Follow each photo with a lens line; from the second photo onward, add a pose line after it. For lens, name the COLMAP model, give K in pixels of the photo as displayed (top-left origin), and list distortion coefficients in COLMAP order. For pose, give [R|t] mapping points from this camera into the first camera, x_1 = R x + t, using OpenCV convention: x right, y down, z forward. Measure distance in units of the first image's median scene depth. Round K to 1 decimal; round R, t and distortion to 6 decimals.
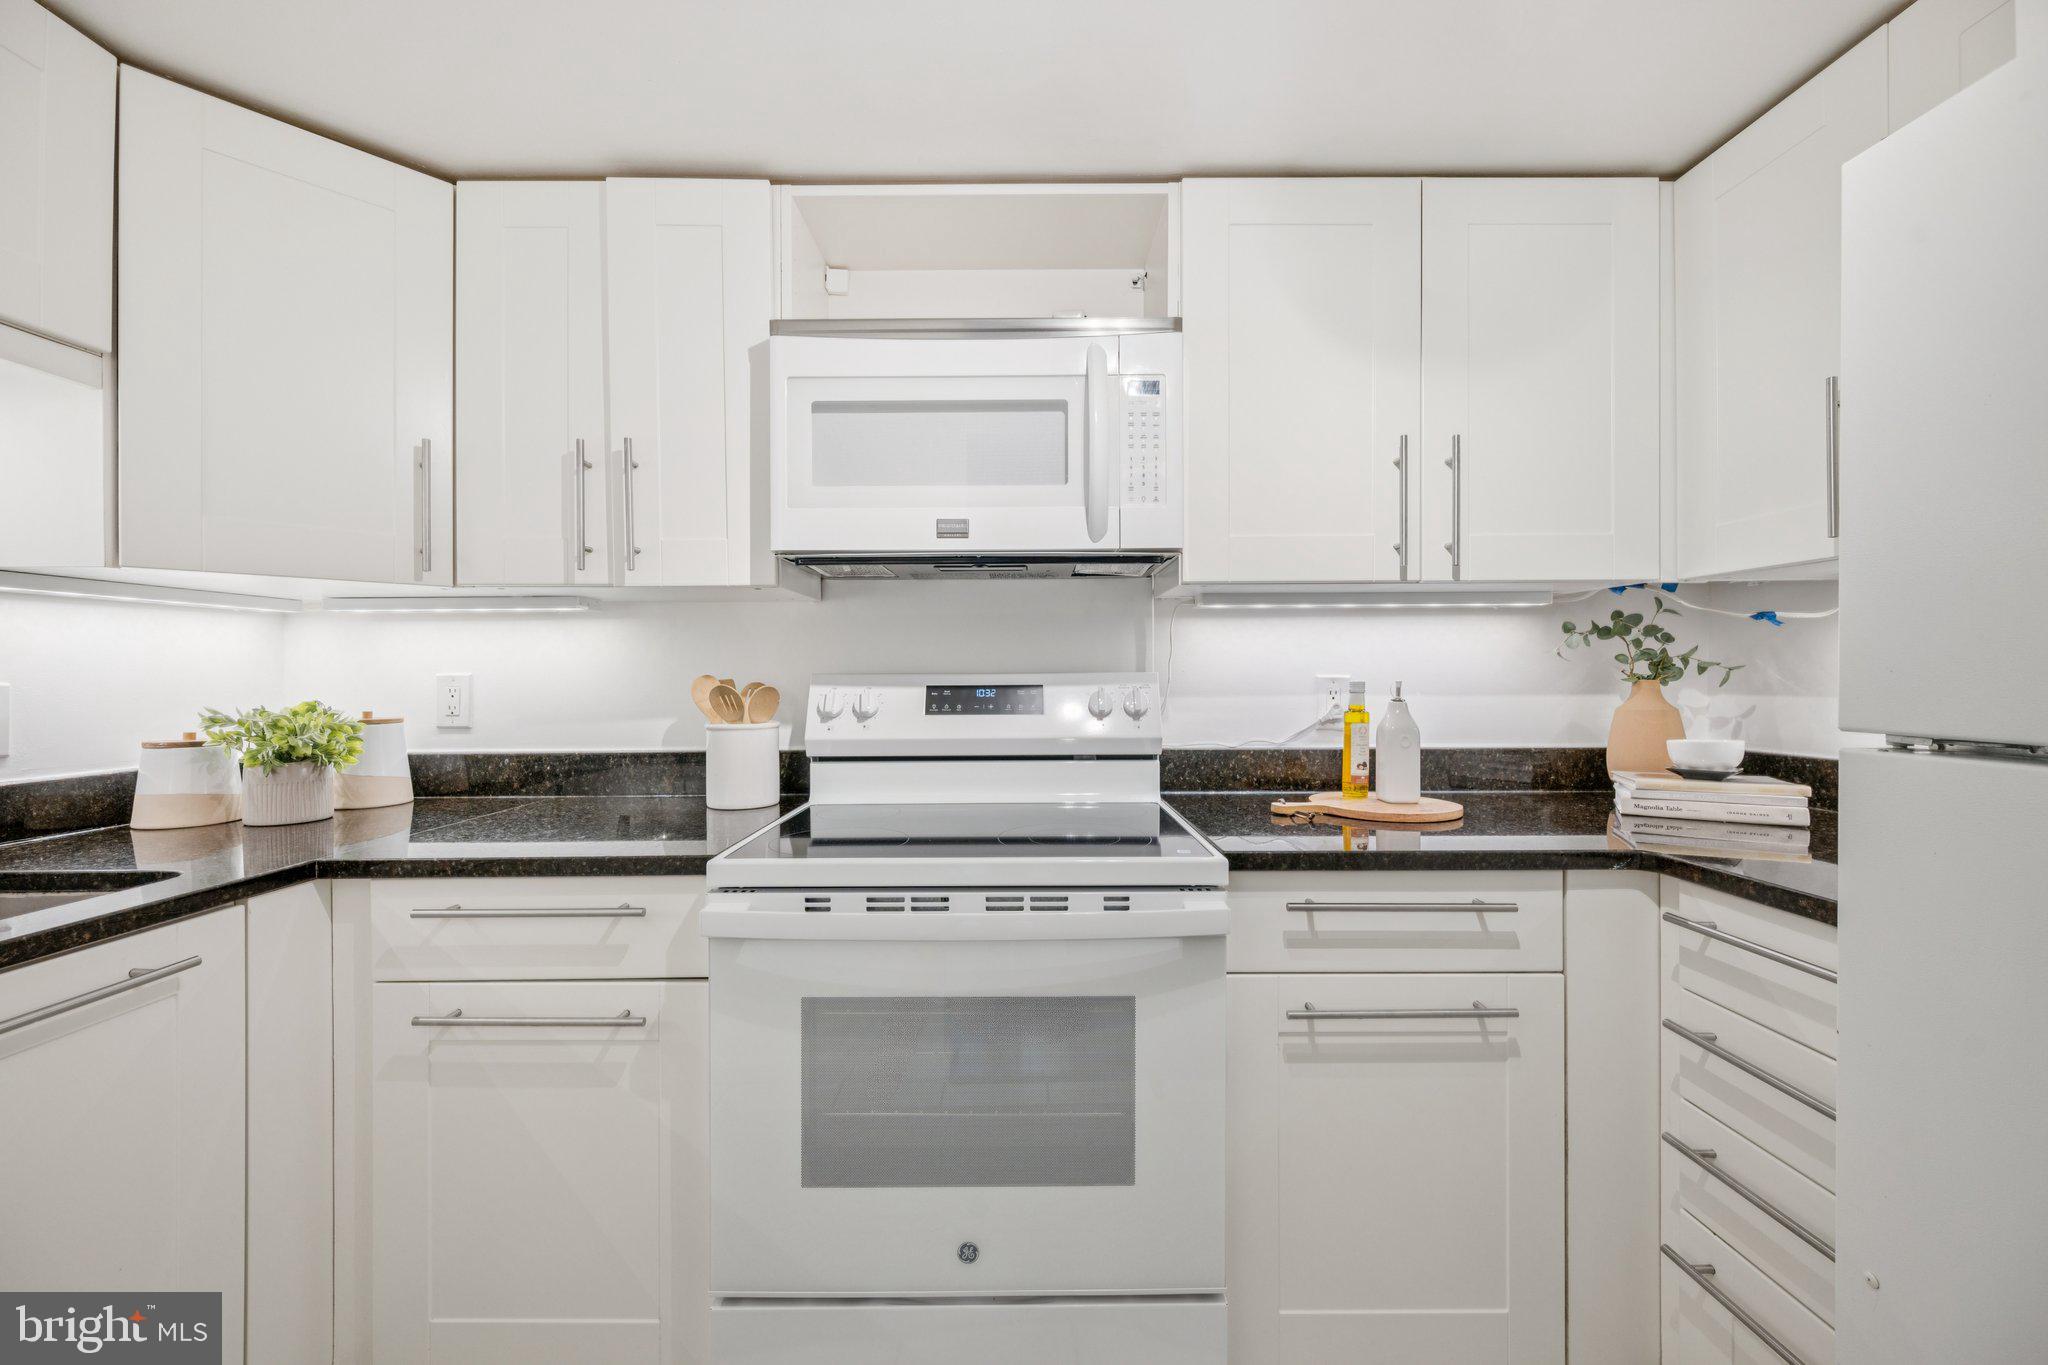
lens RADIAL K [[816.9, 0, 1018.2], [0, 816.9, 674.7], [0, 0, 1]] dist [0.000700, 0.000313]
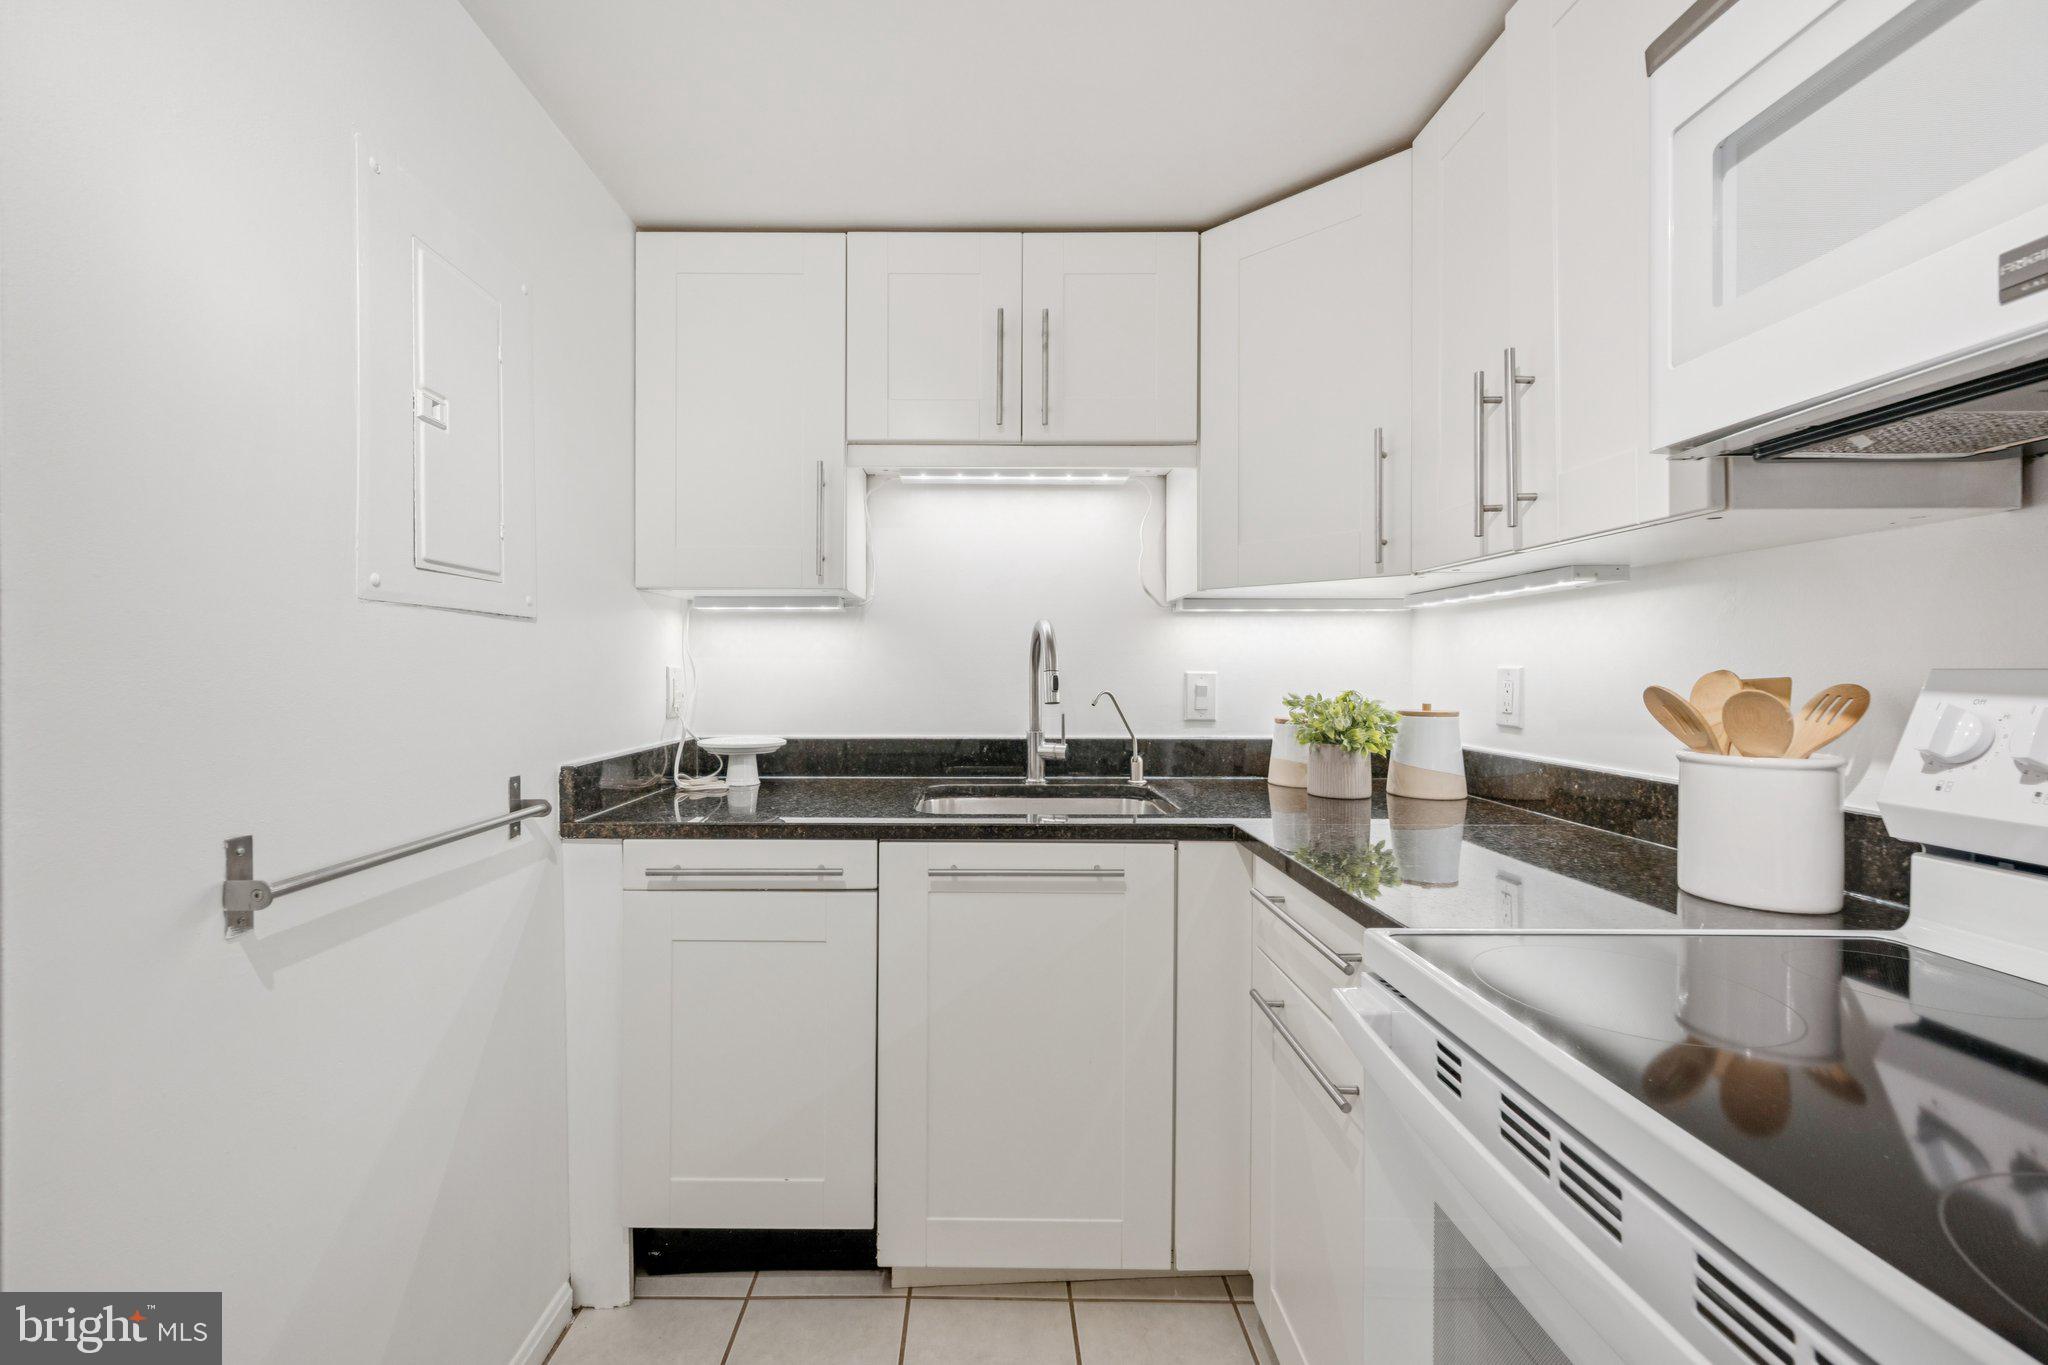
lens RADIAL K [[816.9, 0, 966.4], [0, 816.9, 672.0], [0, 0, 1]] dist [0.000700, 0.000313]
pose [[-0.003181, 0.008046, -0.999963, 0.257843], [-0.003737, 0.999961, 0.008058, -0.000892], [0.999988, 0.003762, -0.003151, 0.494383]]
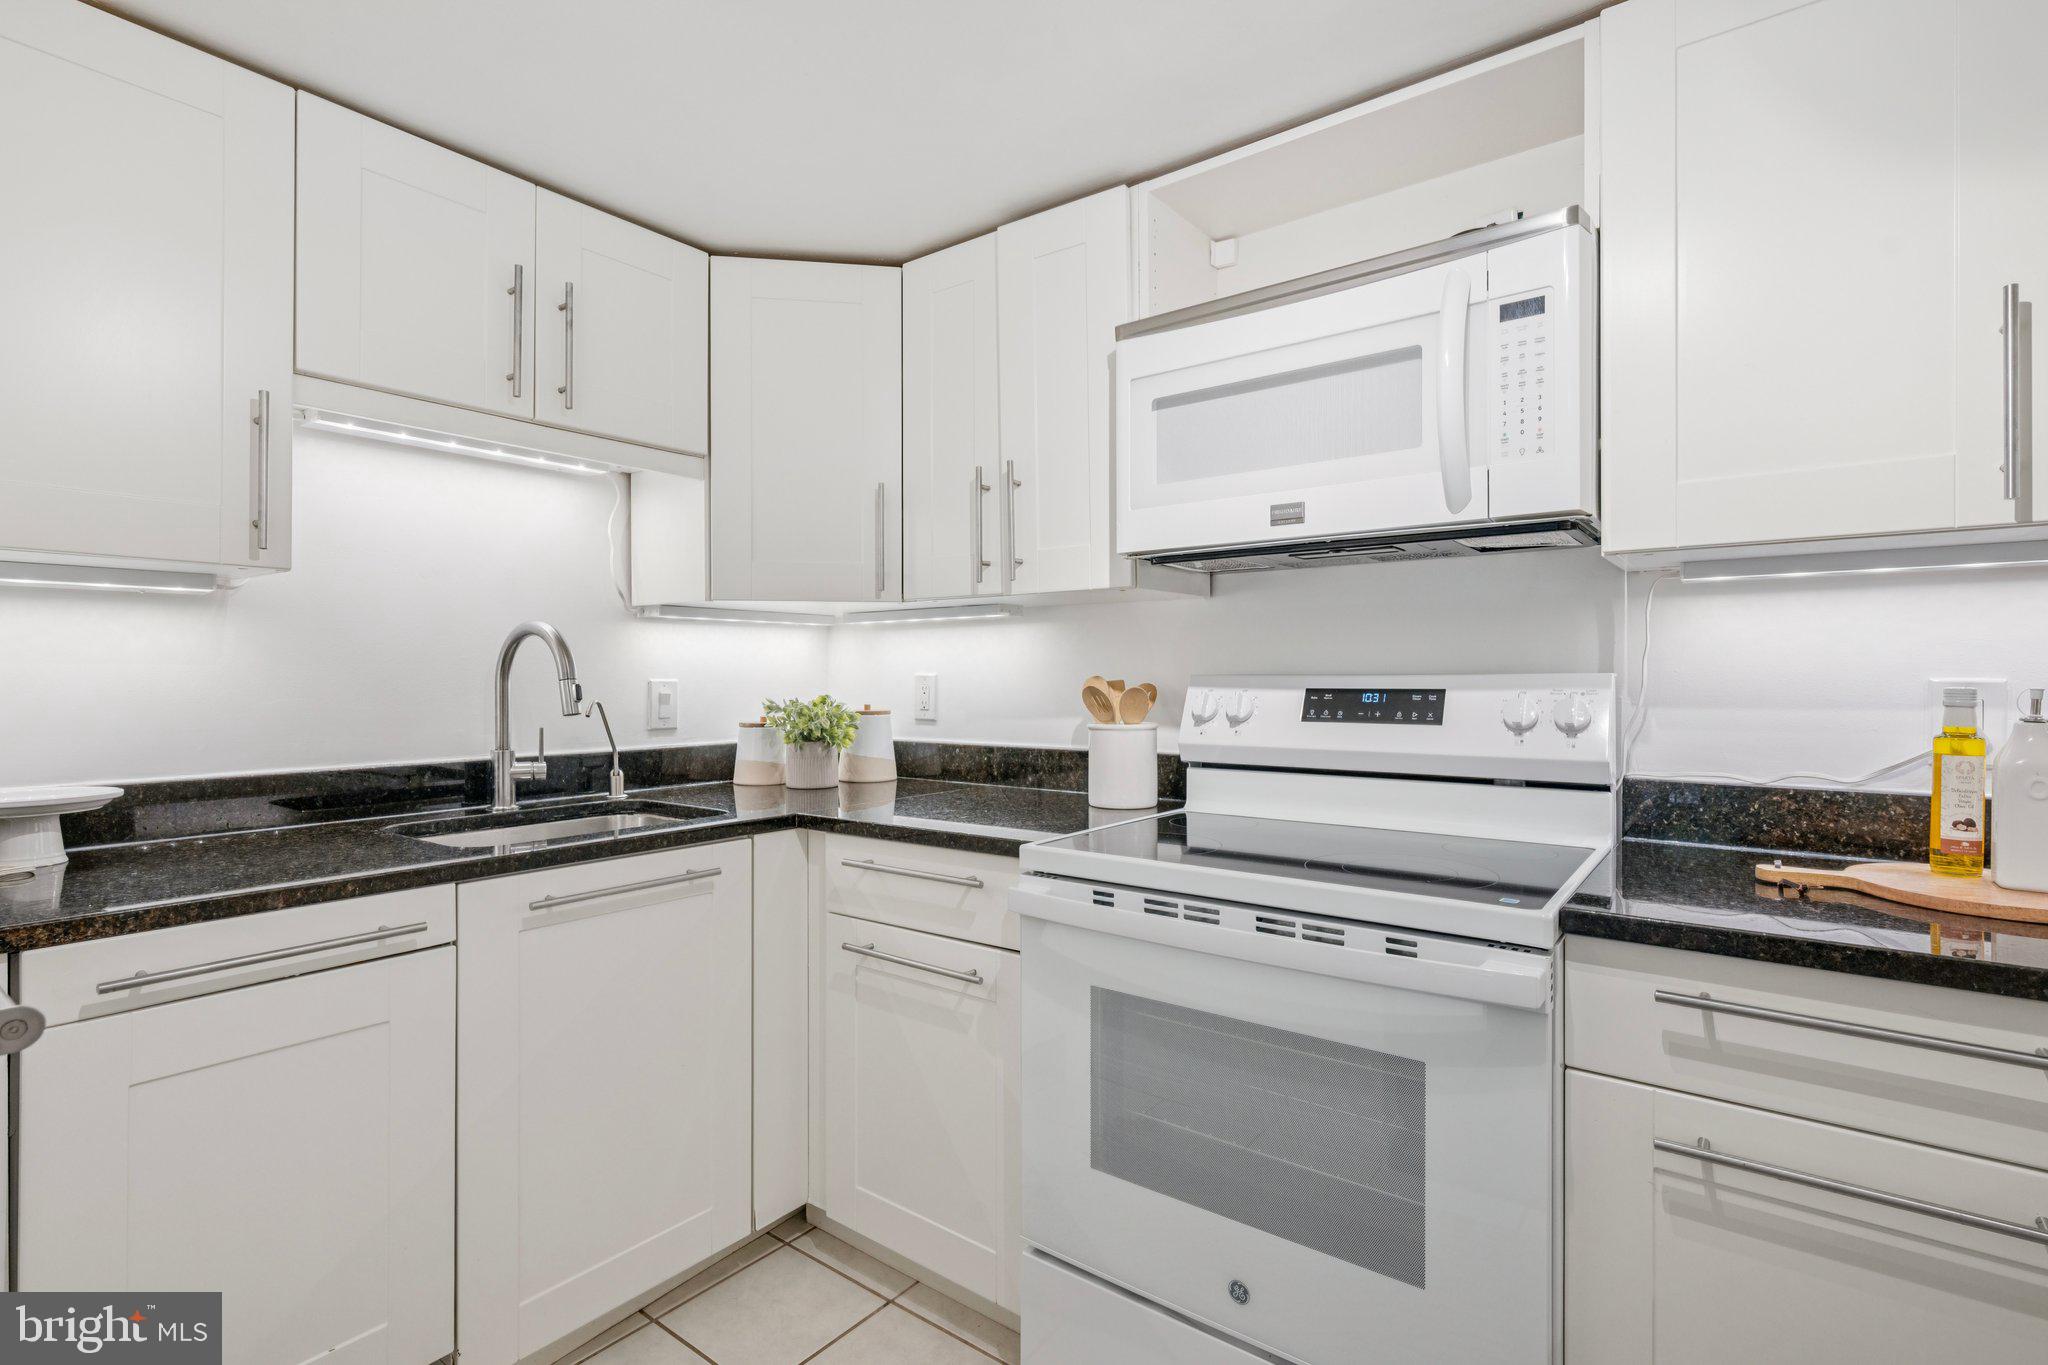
lens RADIAL K [[973.6, 0, 1000.2], [0, 973.6, 677.1], [0, 0, 1]] dist [0.004318, 0.001541]
pose [[0.786088, 0.003272, -0.618106, 0.312231], [-0.002165, 0.999994, 0.002541, -0.001007], [0.618111, -0.000659, 0.786091, -0.037430]]
